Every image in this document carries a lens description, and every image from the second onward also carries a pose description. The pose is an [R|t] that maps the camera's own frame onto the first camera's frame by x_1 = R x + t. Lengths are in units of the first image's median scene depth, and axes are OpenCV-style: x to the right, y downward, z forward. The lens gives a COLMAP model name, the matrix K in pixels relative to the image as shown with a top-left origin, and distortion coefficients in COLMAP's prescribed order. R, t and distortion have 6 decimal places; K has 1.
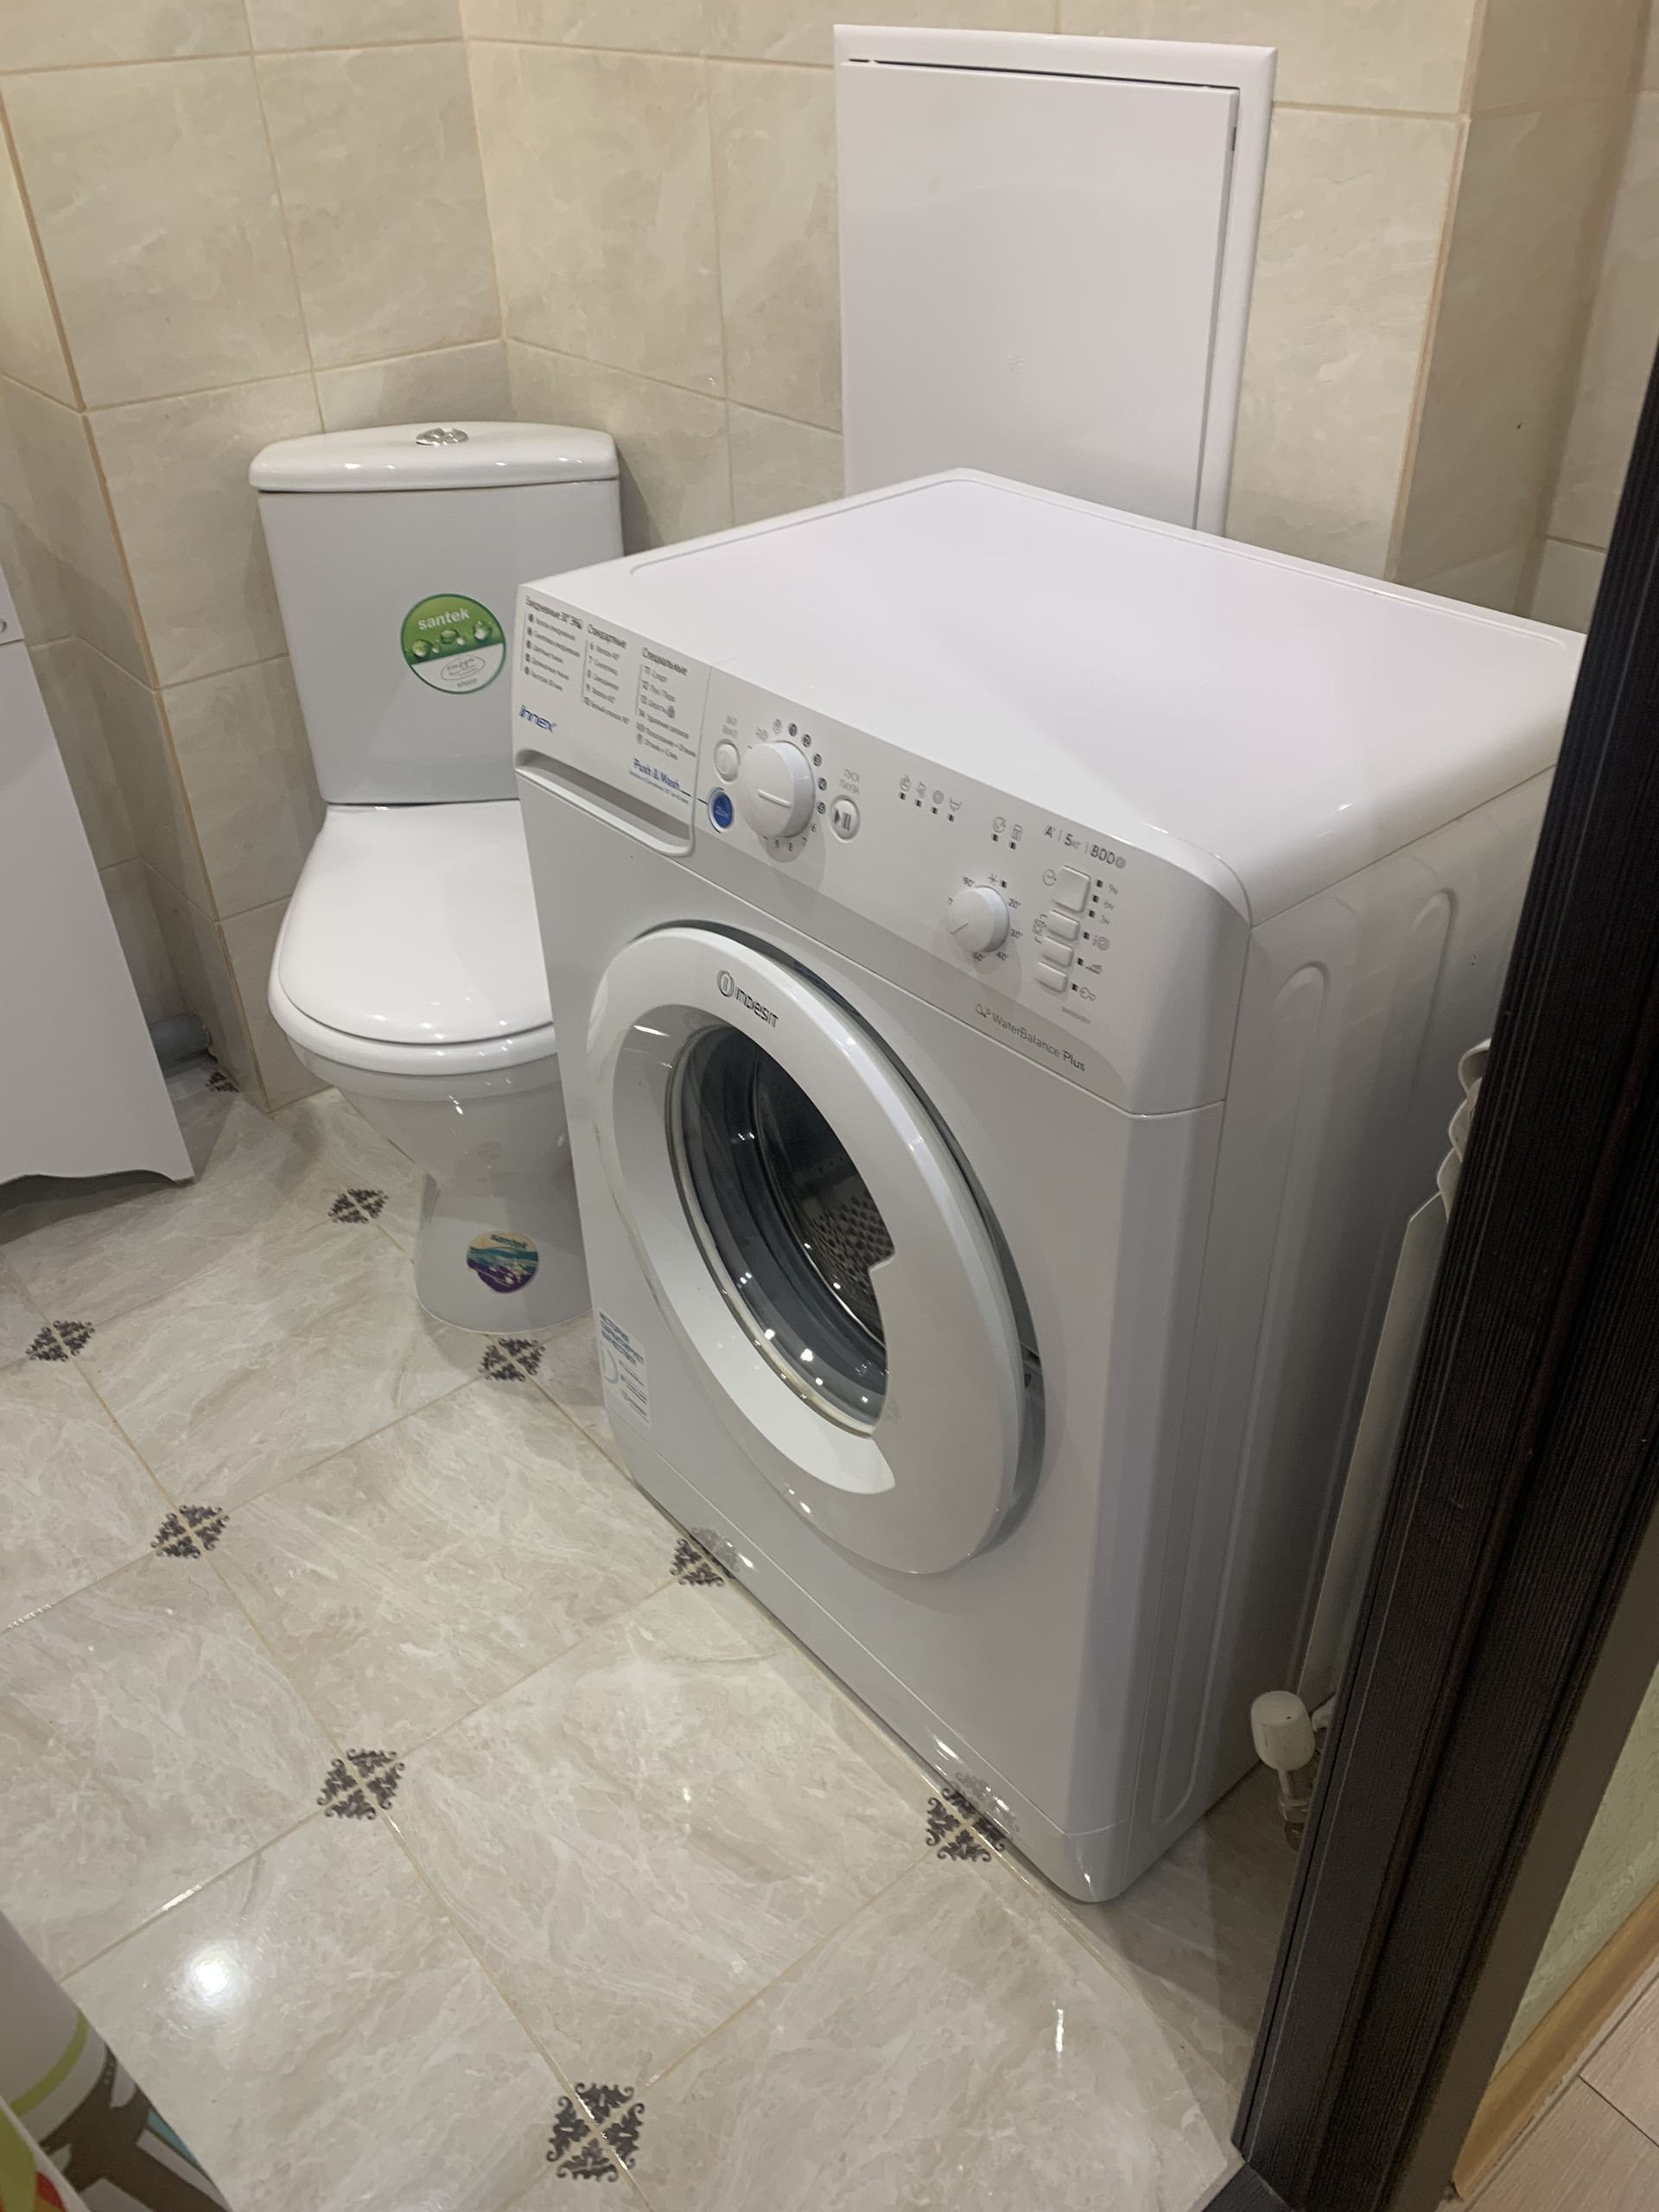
lens RADIAL K [[1681.7, 0, 837.5], [0, 1681.7, 1110.4], [0, 0, 1]] dist [-0.004352, 0.021222]
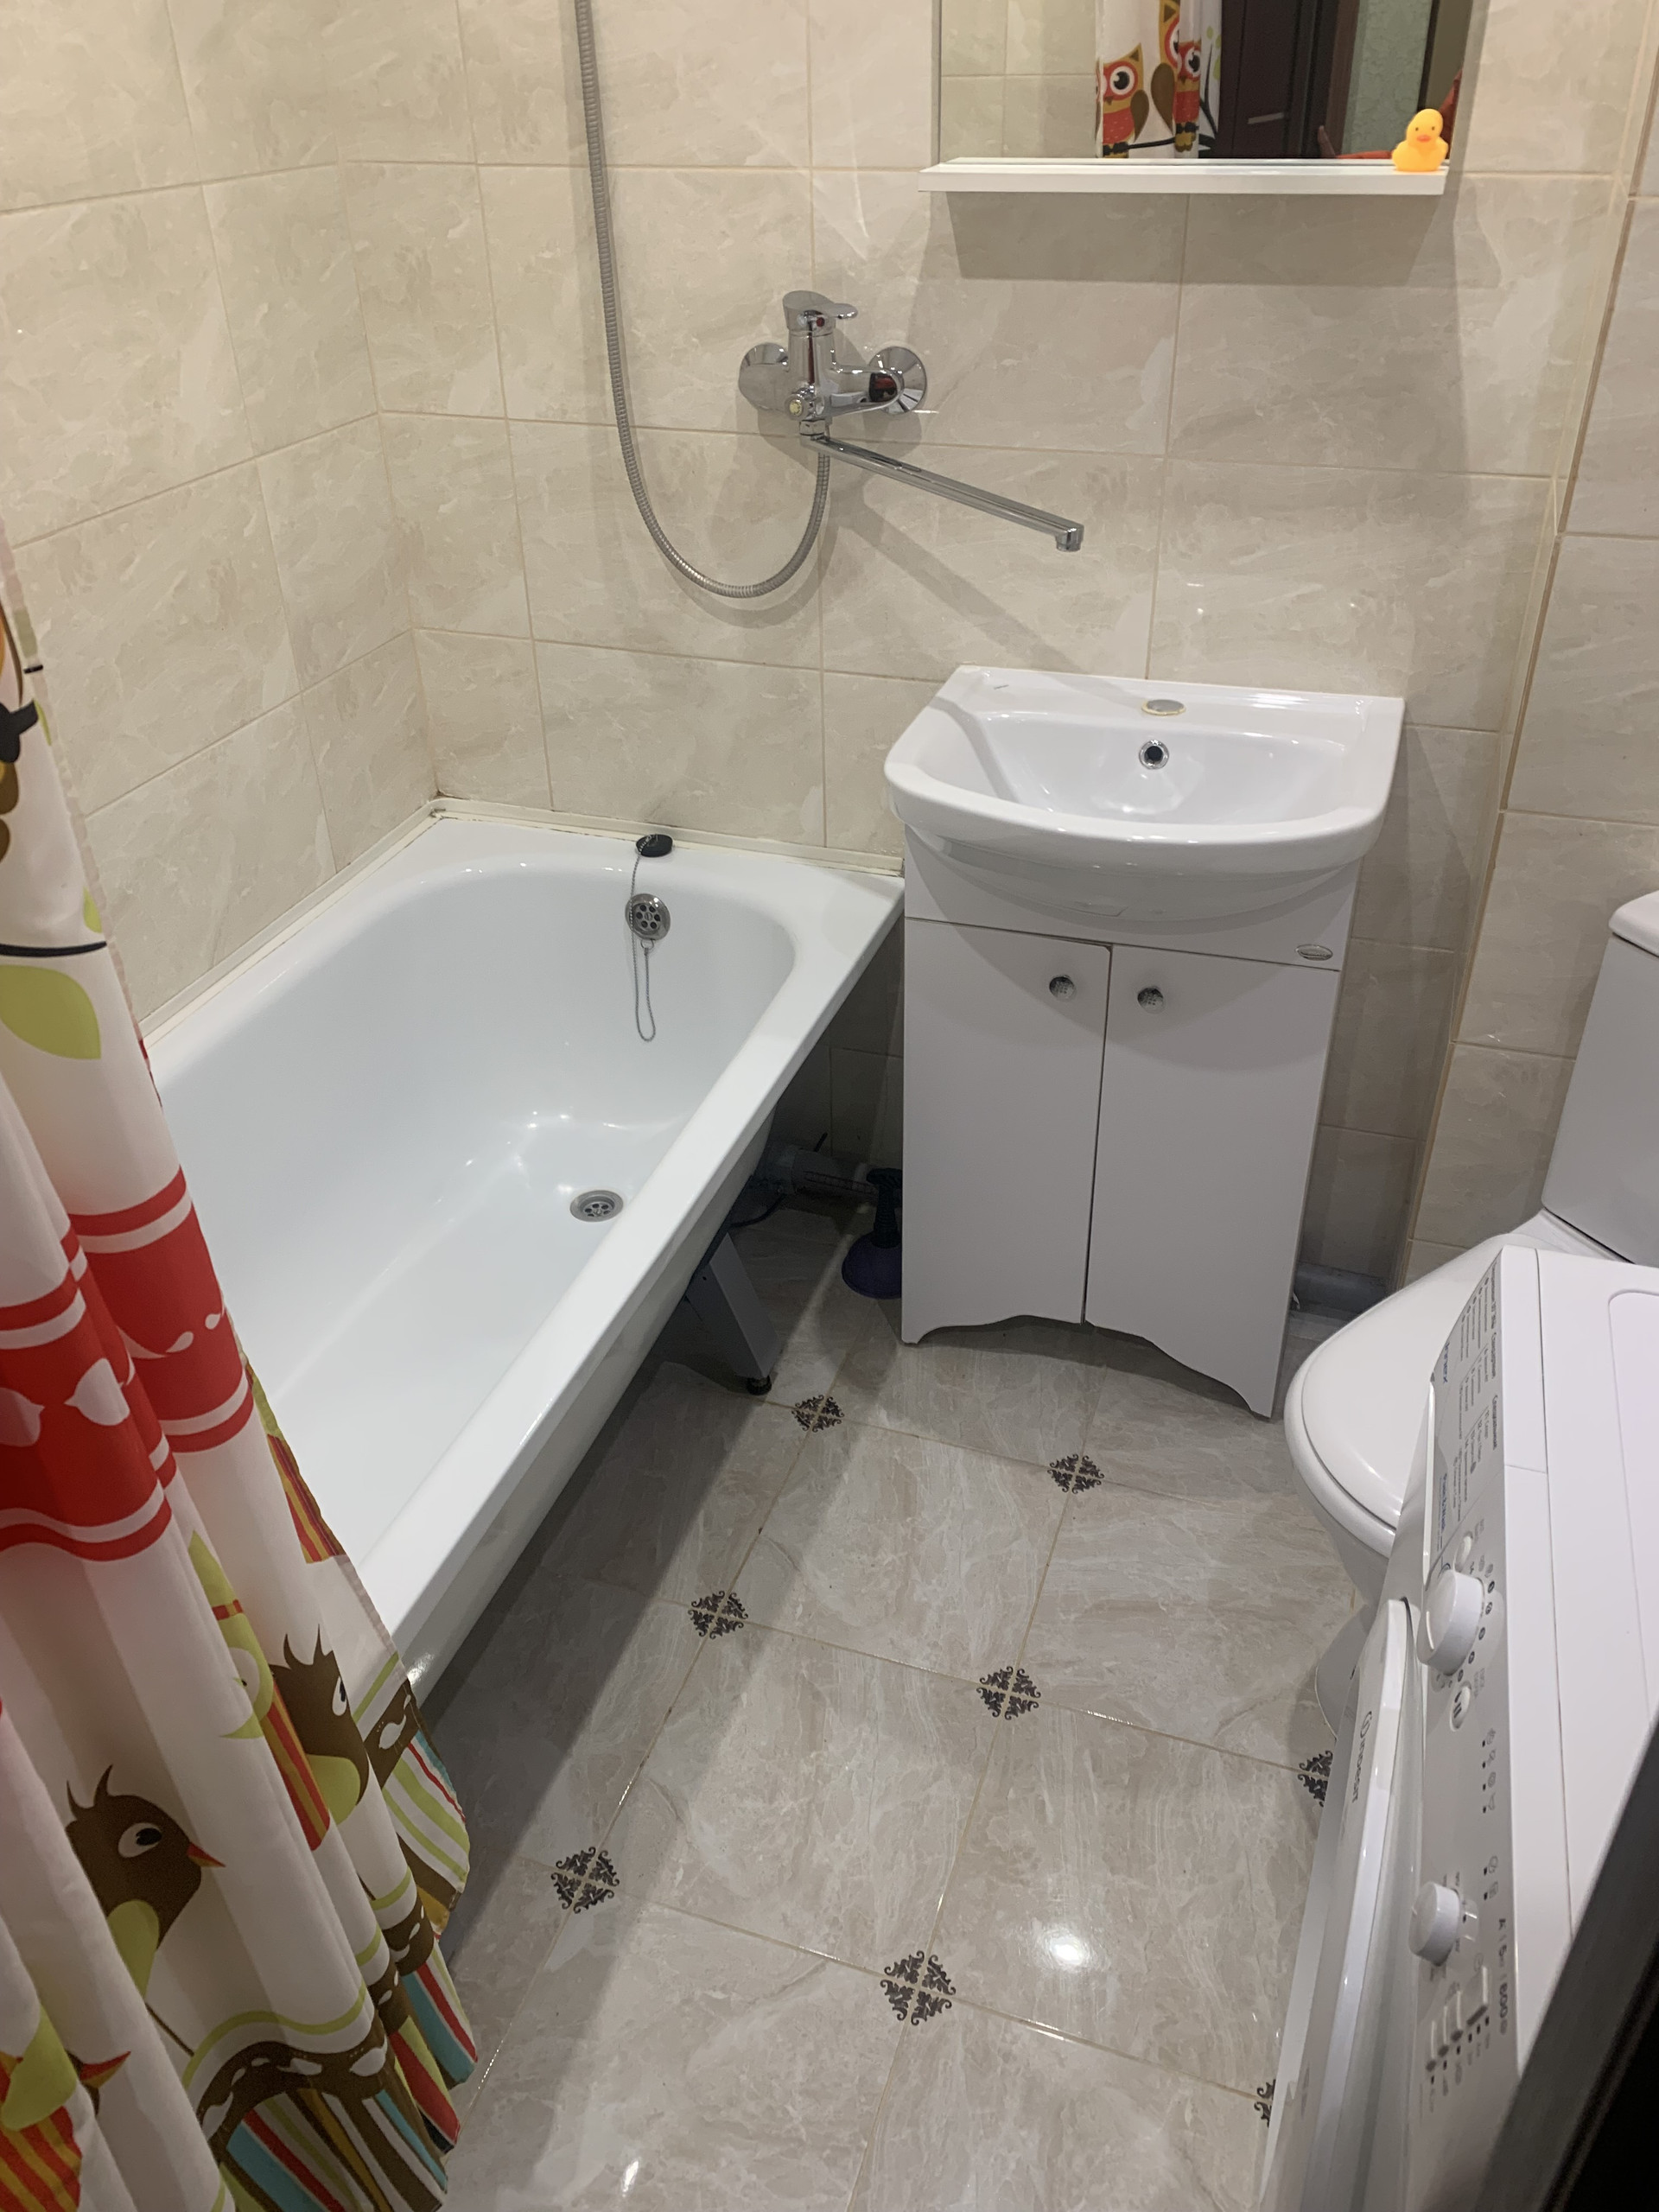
lens RADIAL K [[1681.7, 0, 835.8], [0, 1681.7, 1104.5], [0, 0, 1]] dist [-0.004352, 0.021222]
pose [[0.517485, 0.478331, -0.709513, 0.180206], [-0.492553, 0.844537, 0.210115, -0.270732], [0.699715, 0.240741, 0.672639, 0.028685]]
